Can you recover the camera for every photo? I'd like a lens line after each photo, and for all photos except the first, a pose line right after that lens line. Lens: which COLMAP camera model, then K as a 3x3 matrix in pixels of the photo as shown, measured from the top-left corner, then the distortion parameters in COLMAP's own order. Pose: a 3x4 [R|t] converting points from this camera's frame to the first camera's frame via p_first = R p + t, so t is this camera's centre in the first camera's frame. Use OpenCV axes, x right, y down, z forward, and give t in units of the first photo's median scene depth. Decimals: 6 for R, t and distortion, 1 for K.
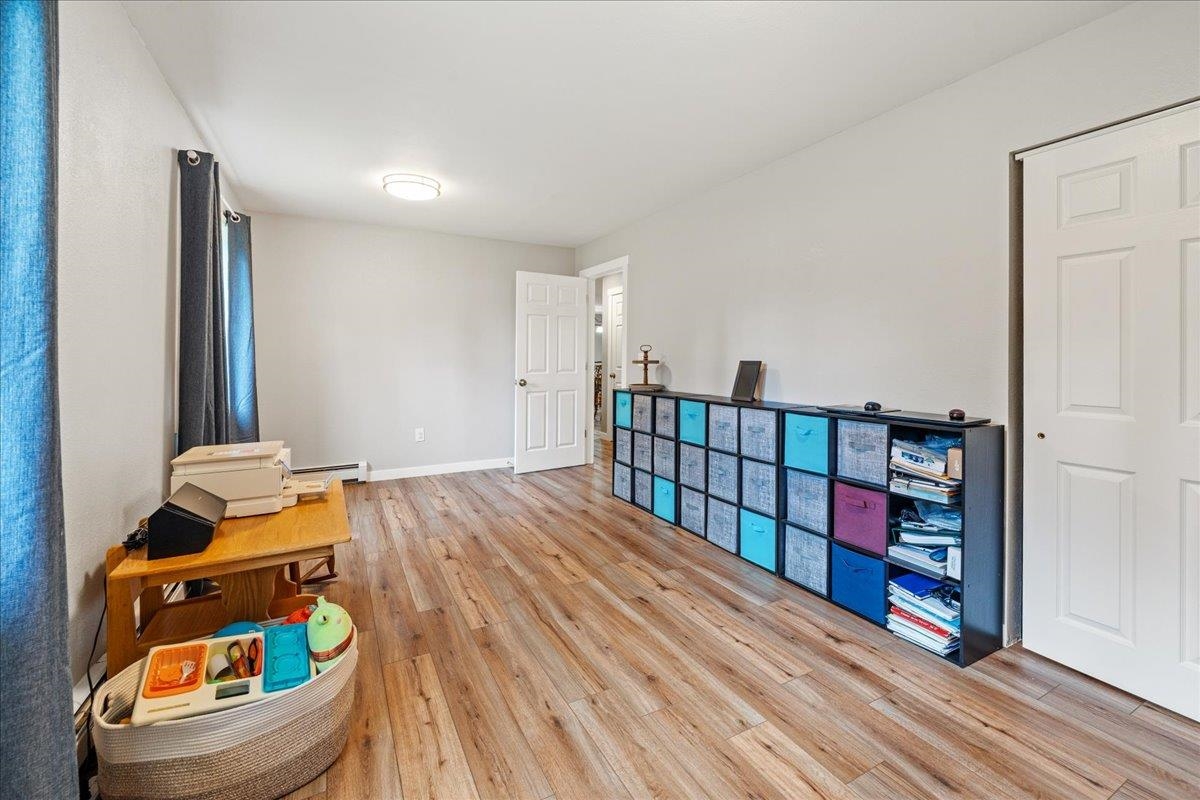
lens RADIAL K [[506.5, 0, 602.3], [0, 506.5, 350.4], [0, 0, 1]] dist [-0.001983, -0.000215]
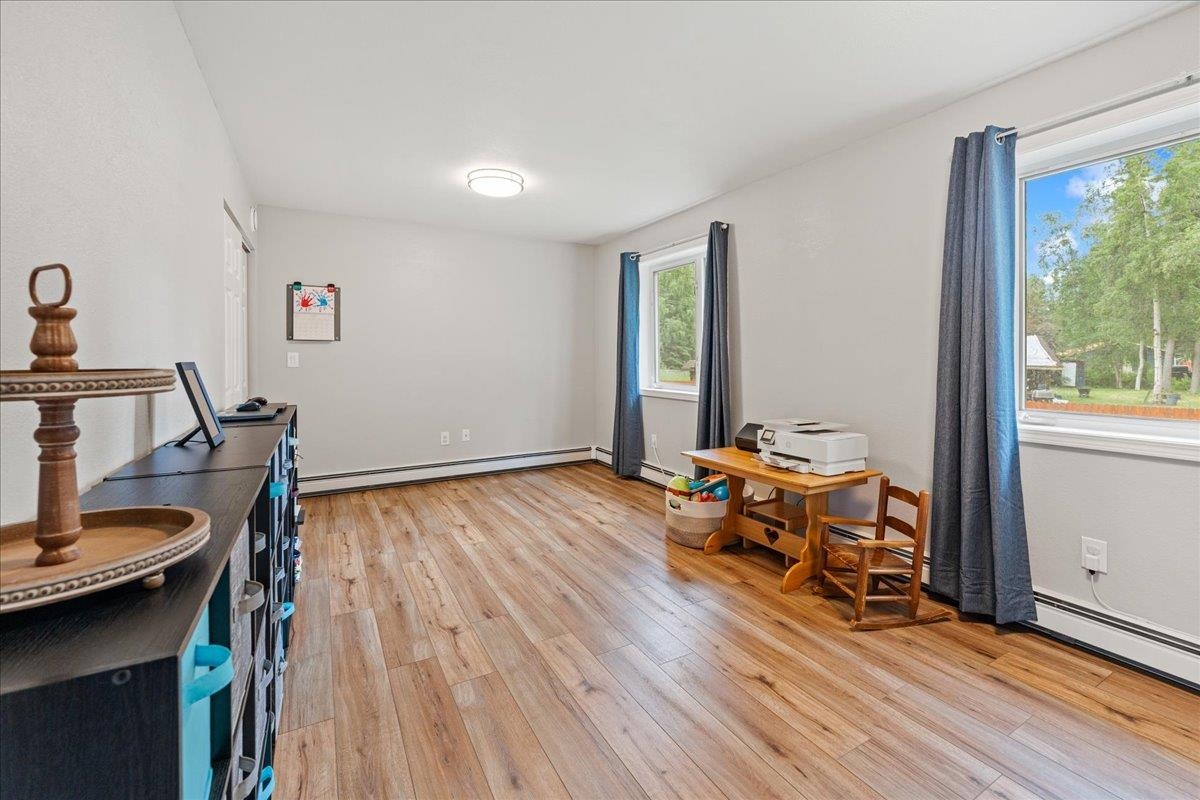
lens RADIAL K [[501.4, 0, 604.0], [0, 501.4, 368.0], [0, 0, 1]] dist [-0.001425, -0.000234]
pose [[-0.999697, -0.001476, -0.024553, -0.119382], [-0.001675, 0.999966, 0.008074, 0.030493], [0.024540, 0.008112, -0.999666, 2.044046]]
